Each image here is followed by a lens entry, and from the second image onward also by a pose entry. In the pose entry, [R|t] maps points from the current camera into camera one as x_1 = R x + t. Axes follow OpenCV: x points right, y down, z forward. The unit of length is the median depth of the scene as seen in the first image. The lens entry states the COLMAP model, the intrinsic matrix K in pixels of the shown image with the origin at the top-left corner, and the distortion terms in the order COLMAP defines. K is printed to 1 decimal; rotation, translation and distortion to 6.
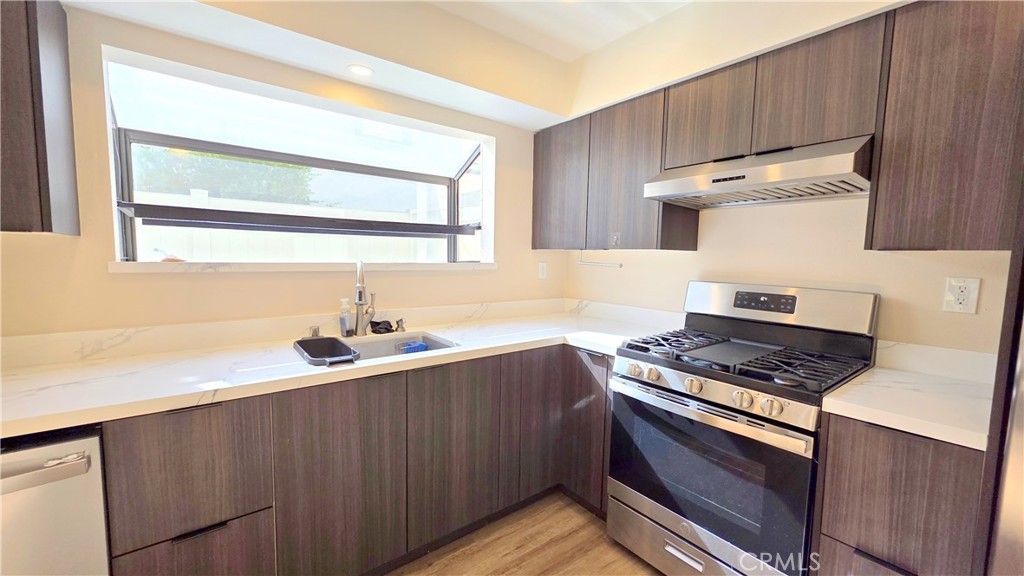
lens RADIAL K [[408.4, 0, 508.0], [0, 408.4, 291.5], [0, 0, 1]] dist [0.002365, 0.000133]
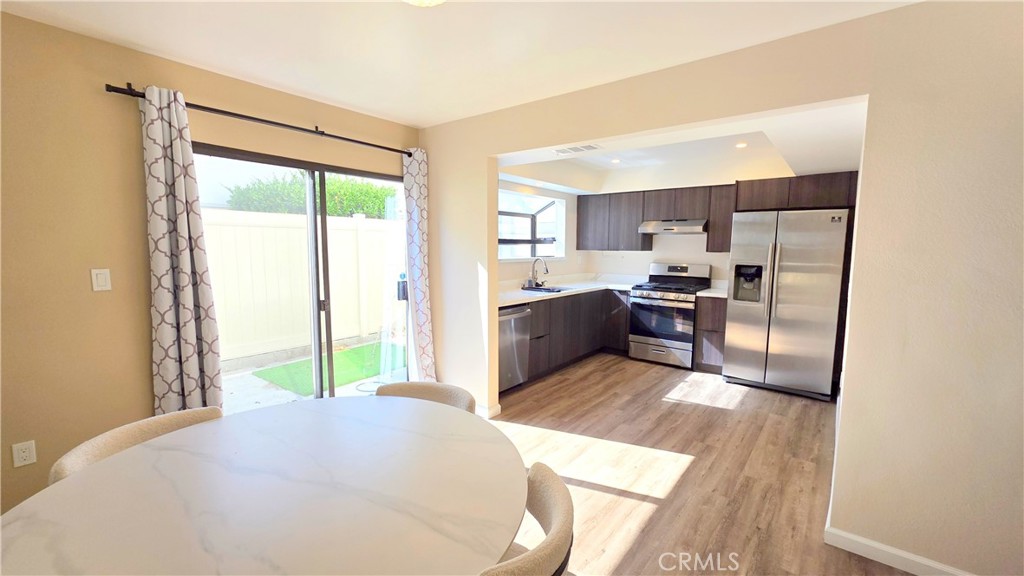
lens RADIAL K [[408.4, 0, 508.8], [0, 408.4, 290.0], [0, 0, 1]] dist [0.002365, 0.000133]
pose [[0.974188, -0.035553, 0.222920, -1.168809], [0.031169, 0.999246, 0.023154, 0.067761], [-0.223575, -0.015608, 0.974562, -1.521221]]
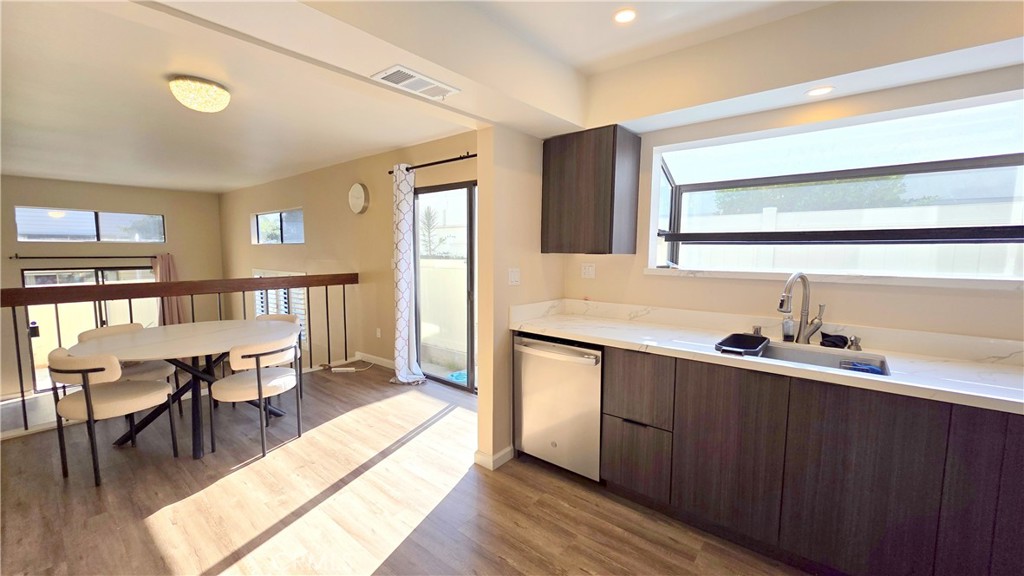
lens RADIAL K [[408.4, 0, 516.7], [0, 408.4, 292.9], [0, 0, 1]] dist [0.002365, 0.000133]
pose [[0.224675, 0.083289, -0.970868, 0.529136], [-0.091844, 0.993715, 0.063995, -0.022513], [0.970096, 0.074790, 0.230912, 0.041197]]
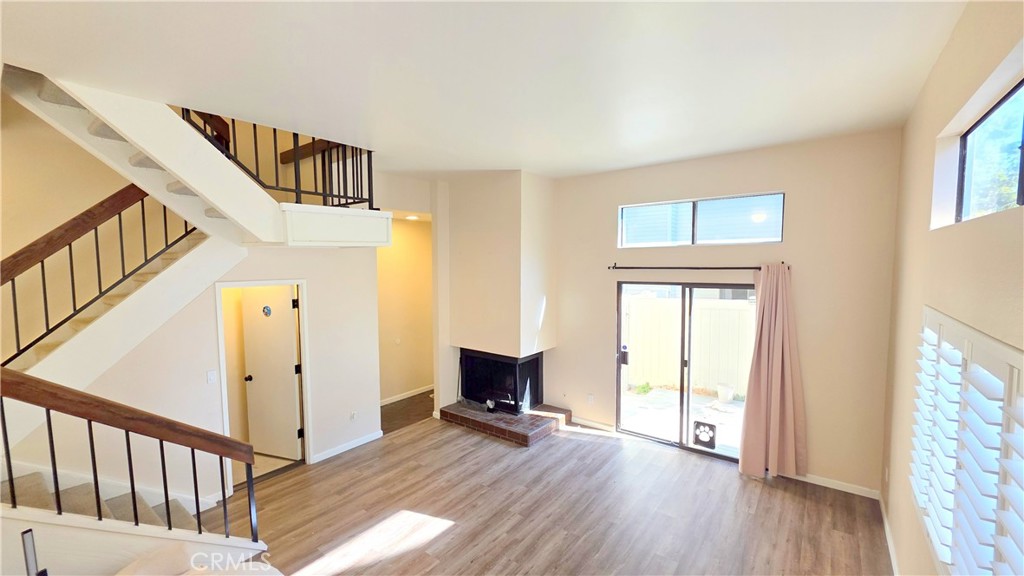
lens RADIAL K [[408.4, 0, 509.8], [0, 408.4, 290.4], [0, 0, 1]] dist [0.002365, 0.000133]
pose [[-0.970262, 0.006701, -0.241966, -2.330662], [-0.030087, 0.988526, 0.148022, 0.039546], [0.240182, 0.150901, -0.958927, -0.637395]]
